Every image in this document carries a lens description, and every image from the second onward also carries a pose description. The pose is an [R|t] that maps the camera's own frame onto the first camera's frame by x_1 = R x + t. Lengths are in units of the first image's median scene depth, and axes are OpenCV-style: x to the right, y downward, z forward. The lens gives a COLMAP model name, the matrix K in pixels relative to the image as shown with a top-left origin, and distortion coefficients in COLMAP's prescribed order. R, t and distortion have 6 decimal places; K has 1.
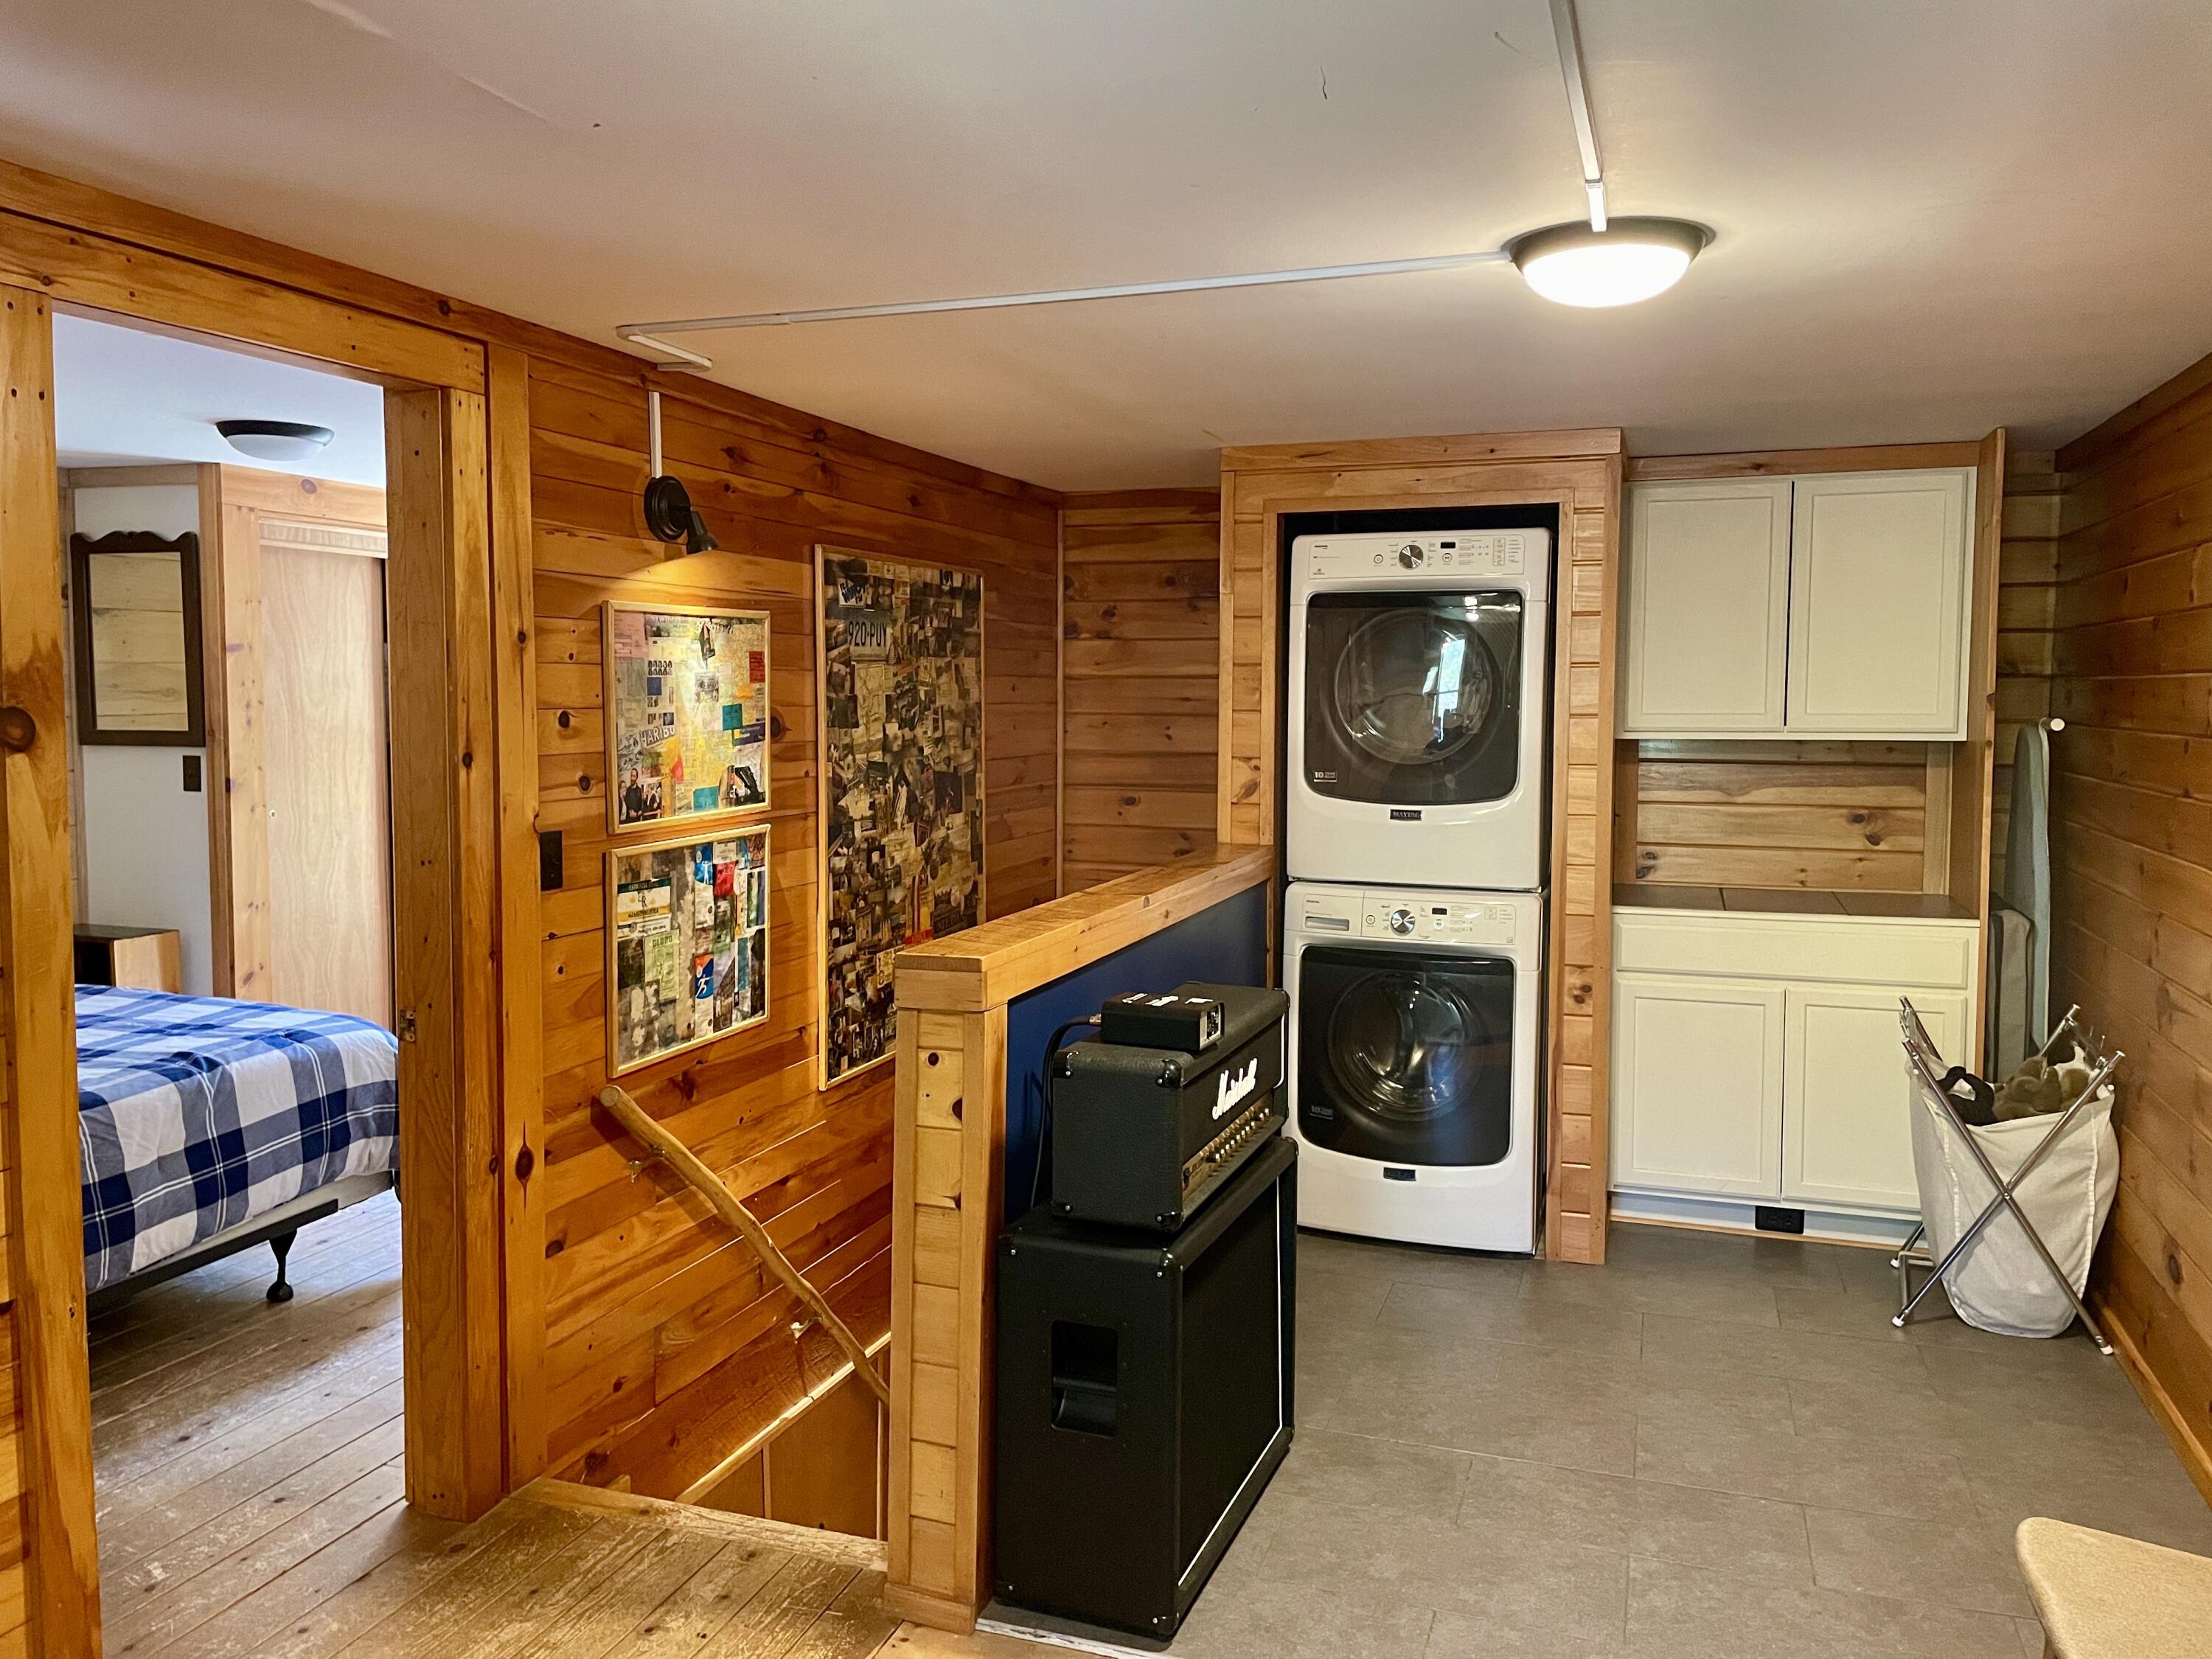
lens RADIAL K [[1688.8, 0, 1106.0], [0, 1688.8, 829.5], [0, 0, 1]] dist [0.111384, -0.139666]
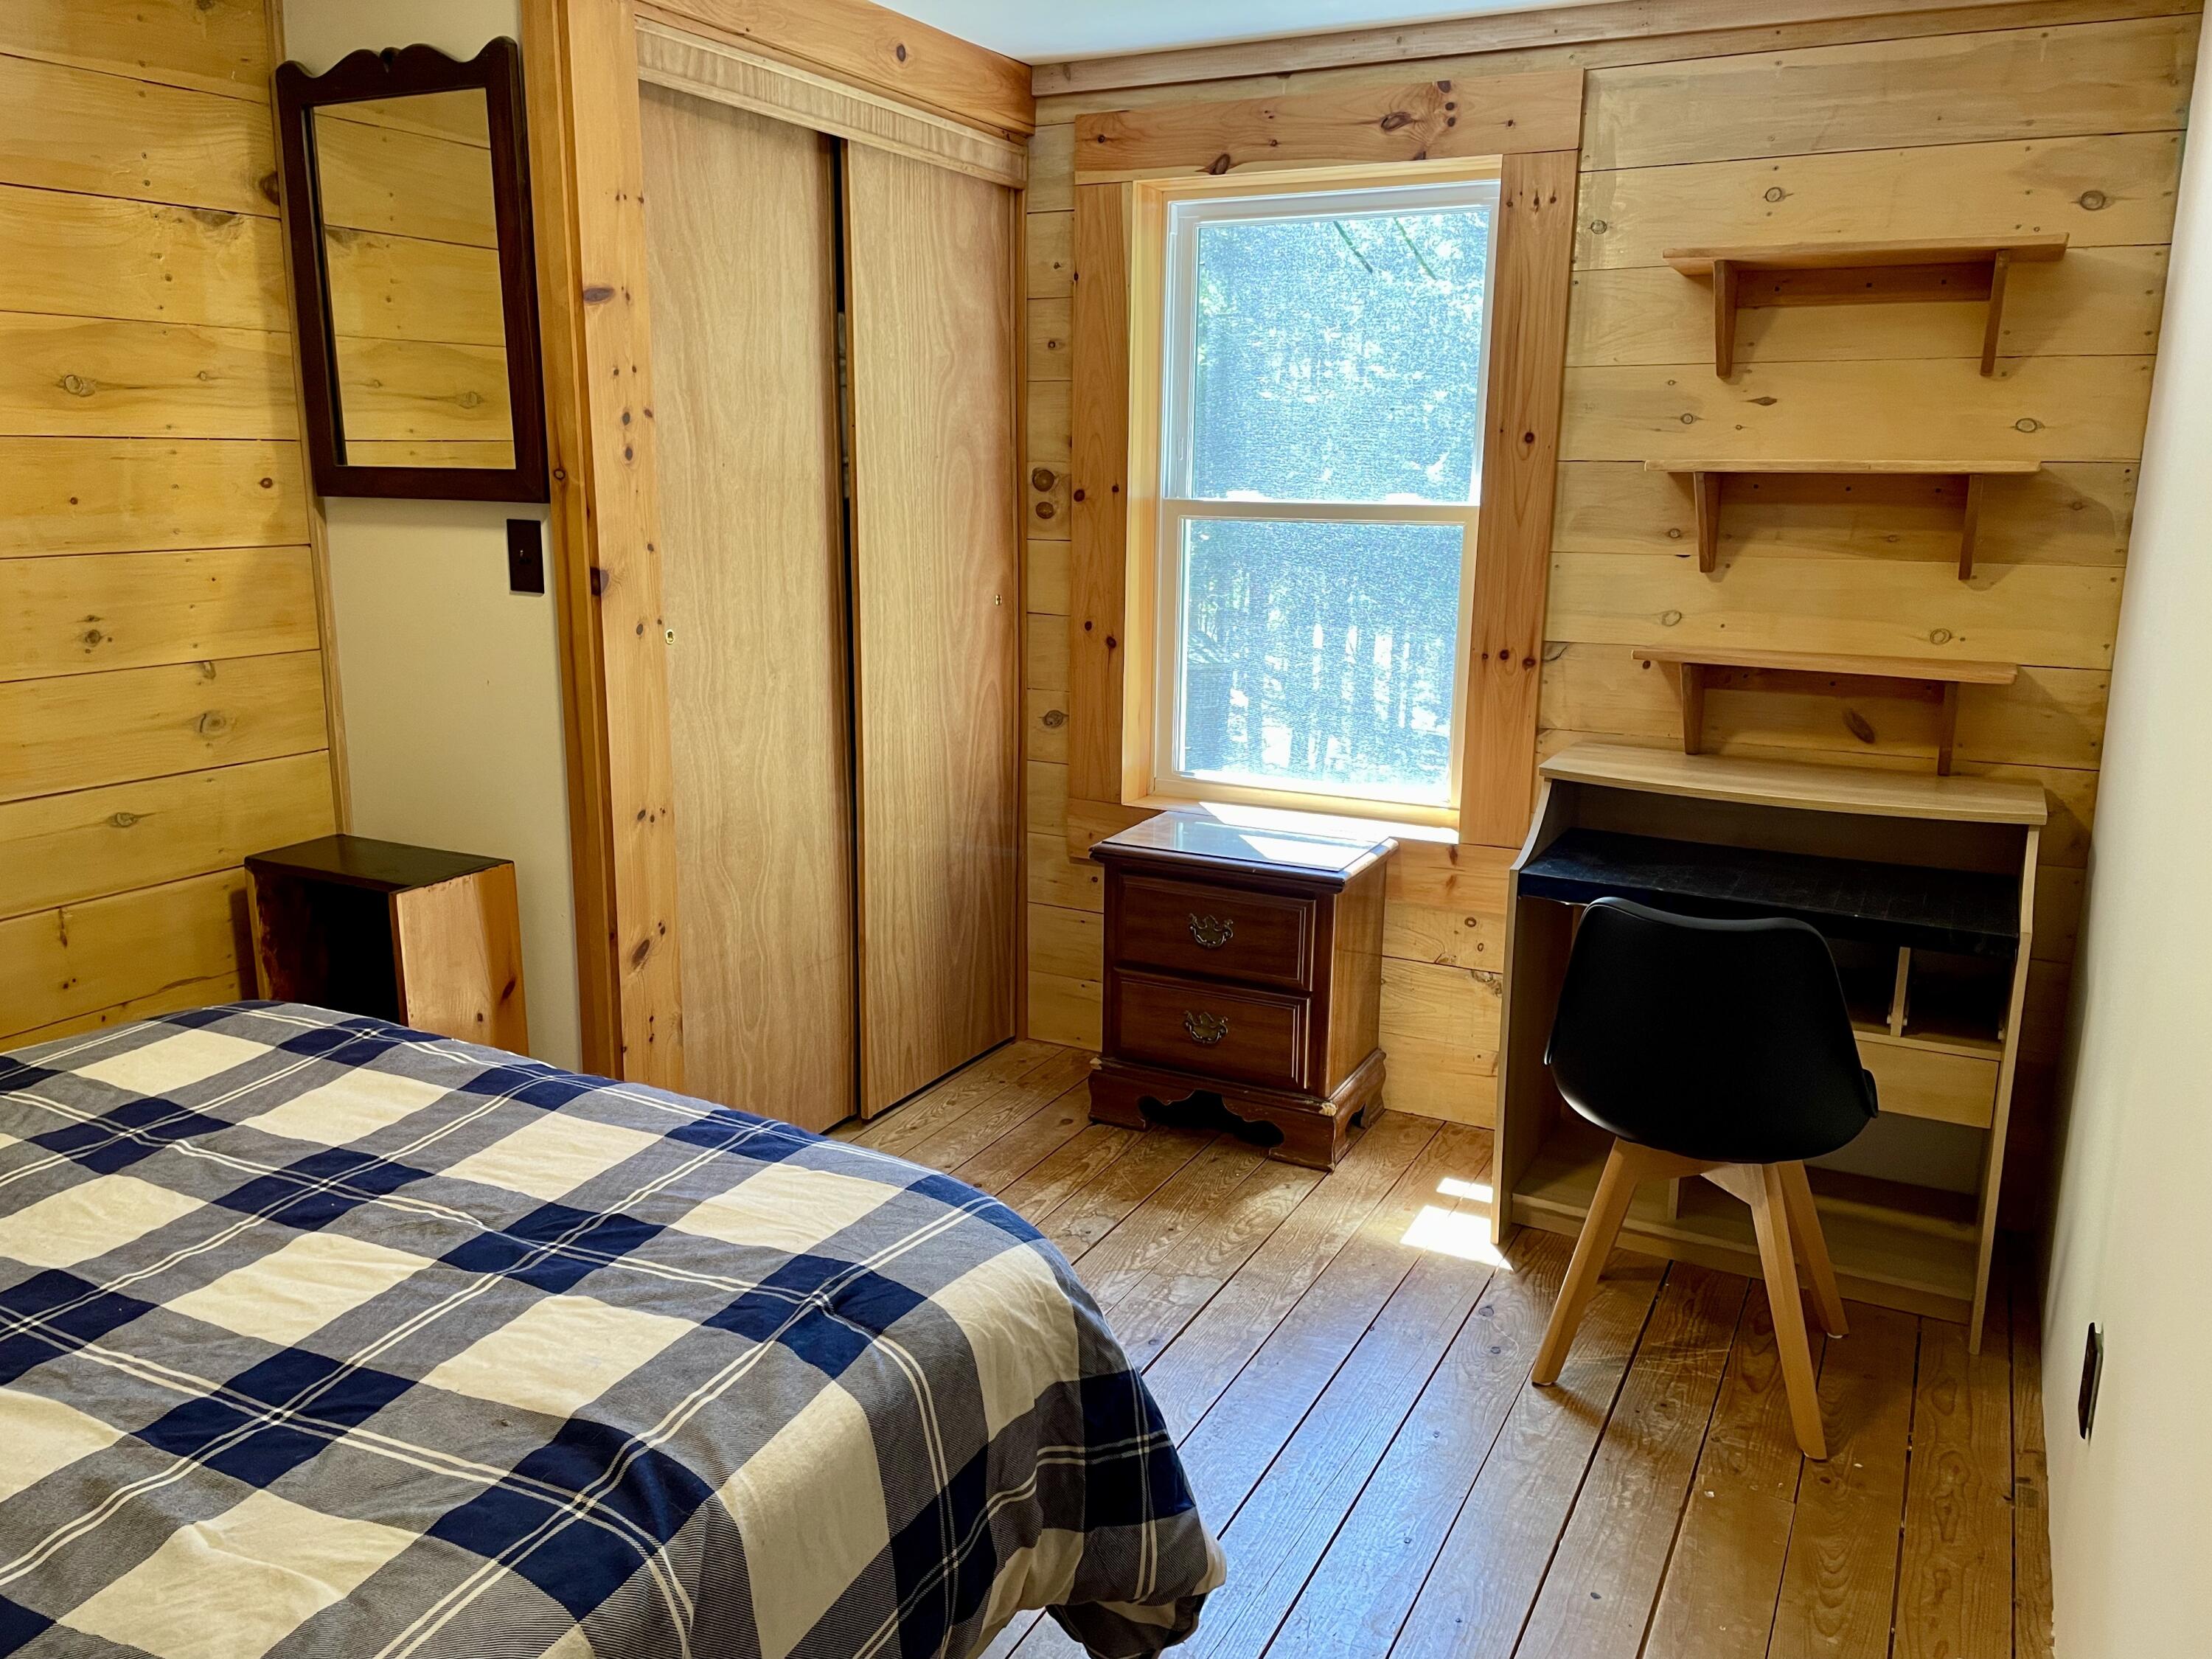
lens RADIAL K [[1688.8, 0, 1106.0], [0, 1688.8, 829.5], [0, 0, 1]] dist [0.111384, -0.139666]
pose [[0.990591, 0.029941, -0.133538, -0.288822], [-0.011775, 0.990803, 0.134800, -0.022604], [0.136346, -0.131959, 0.981833, 0.513417]]
